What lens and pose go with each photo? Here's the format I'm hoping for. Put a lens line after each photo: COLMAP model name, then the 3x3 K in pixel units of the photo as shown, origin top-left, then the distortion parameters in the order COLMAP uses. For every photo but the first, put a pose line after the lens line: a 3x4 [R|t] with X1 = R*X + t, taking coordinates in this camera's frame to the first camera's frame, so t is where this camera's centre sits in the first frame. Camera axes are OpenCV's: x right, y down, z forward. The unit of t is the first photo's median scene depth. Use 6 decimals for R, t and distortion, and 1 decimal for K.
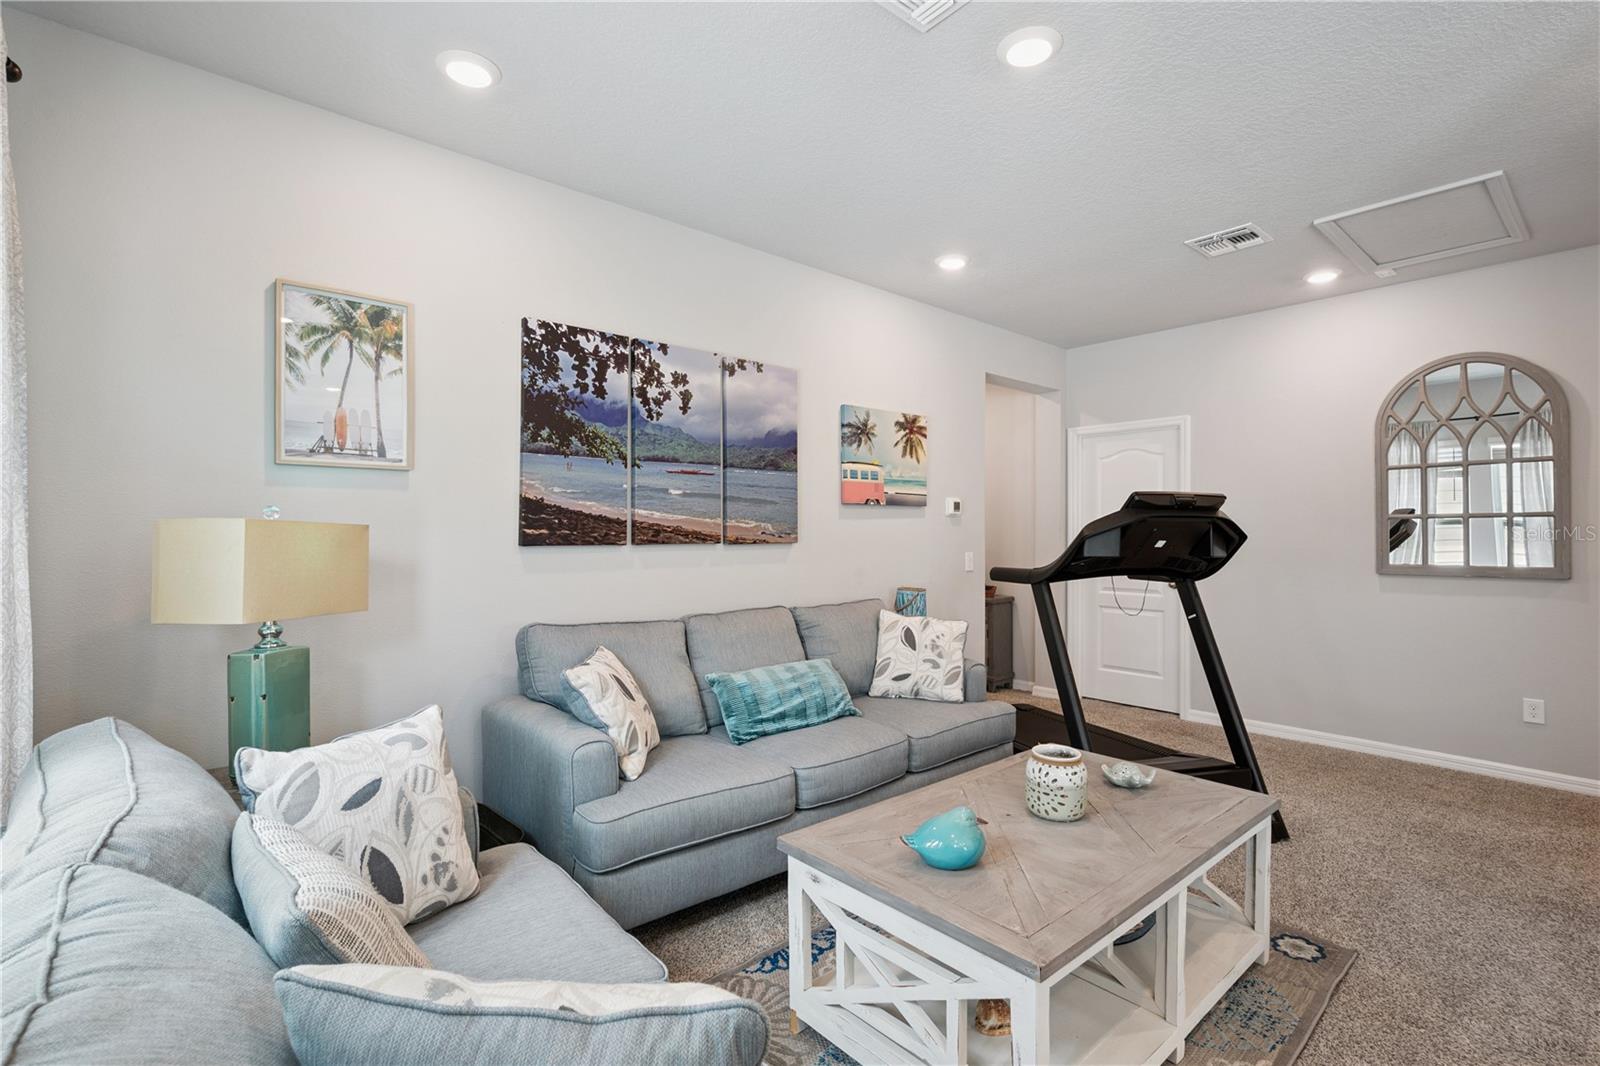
lens RADIAL K [[726.9, 0, 804.2], [0, 726.9, 533.2], [0, 0, 1]] dist [0.003991, -0.000616]
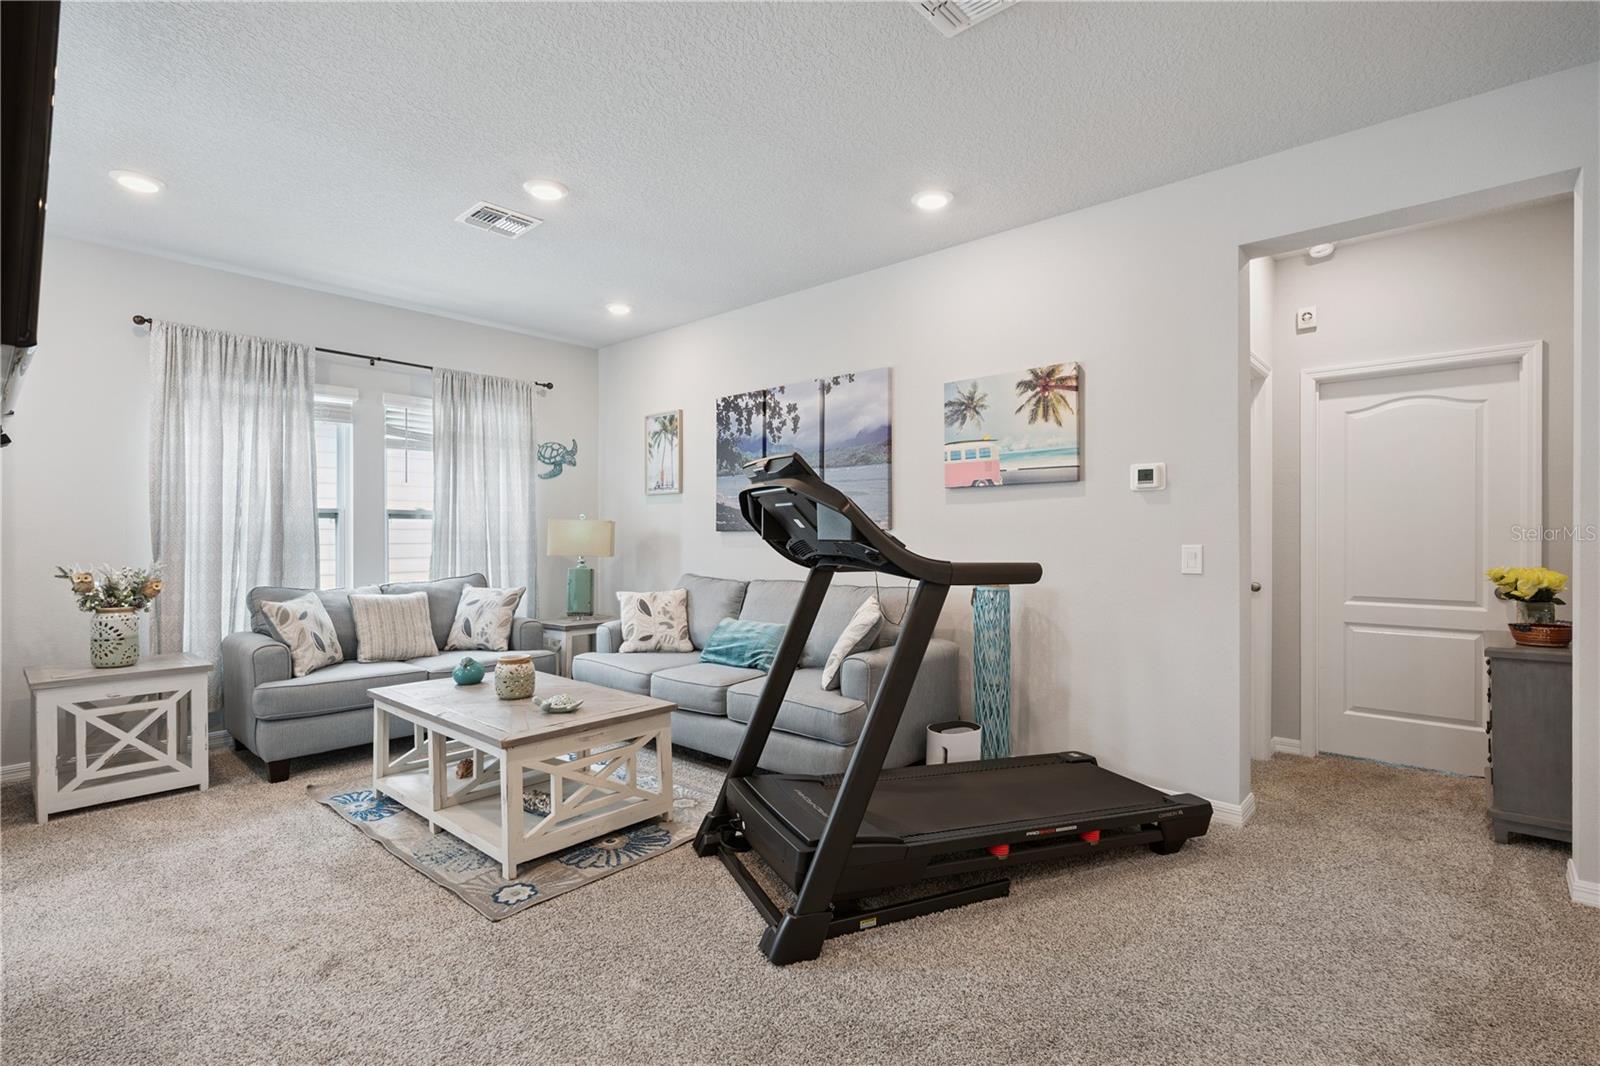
lens RADIAL K [[772.8, 0, 802.3], [0, 772.8, 528.3], [0, 0, 1]] dist [0.000933, 0.000043]
pose [[0.113871, -0.008714, -0.993457, 1.252882], [0.003787, 0.999958, -0.008337, 0.023070], [0.993488, -0.002813, 0.113899, 0.853800]]
